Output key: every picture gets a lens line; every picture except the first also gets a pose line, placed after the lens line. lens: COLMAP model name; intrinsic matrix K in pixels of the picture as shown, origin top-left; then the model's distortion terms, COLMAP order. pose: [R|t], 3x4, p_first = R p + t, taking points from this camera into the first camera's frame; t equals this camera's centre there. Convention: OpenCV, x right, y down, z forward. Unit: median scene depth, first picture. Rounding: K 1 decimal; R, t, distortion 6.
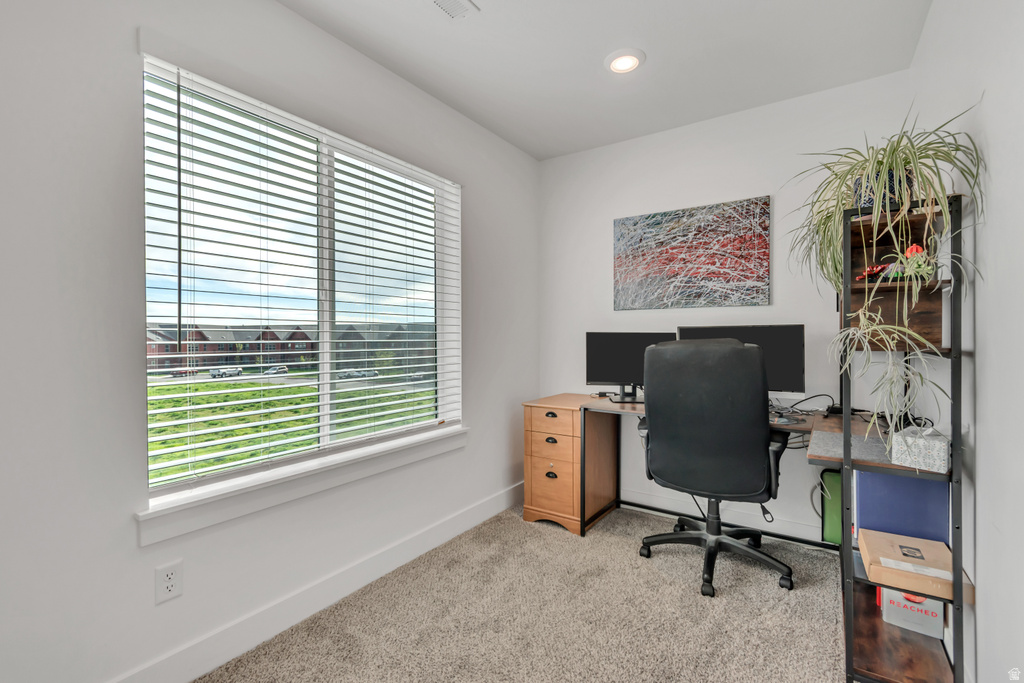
lens RADIAL K [[454.7, 0, 518.1], [0, 454.7, 337.6], [0, 0, 1]] dist [0.003424, -0.000684]
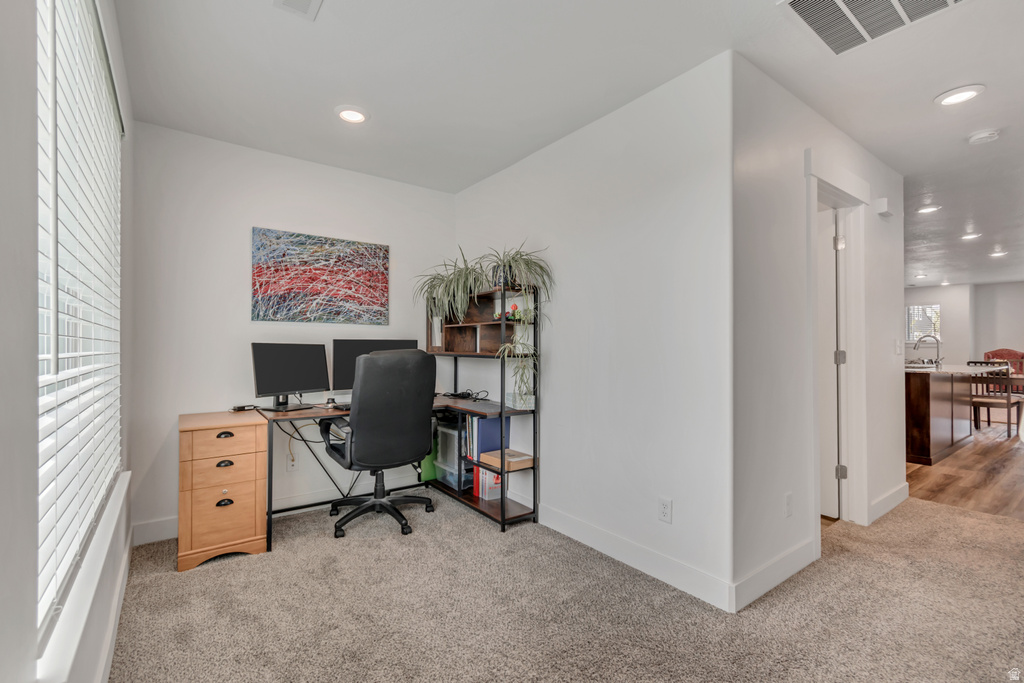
lens RADIAL K [[454.7, 0, 518.1], [0, 454.7, 337.6], [0, 0, 1]] dist [0.003424, -0.000684]
pose [[0.337142, 0.022852, 0.941177, -0.574347], [-0.002337, 0.999723, -0.023436, -0.001429], [-0.941451, 0.005702, 0.337101, 0.154106]]
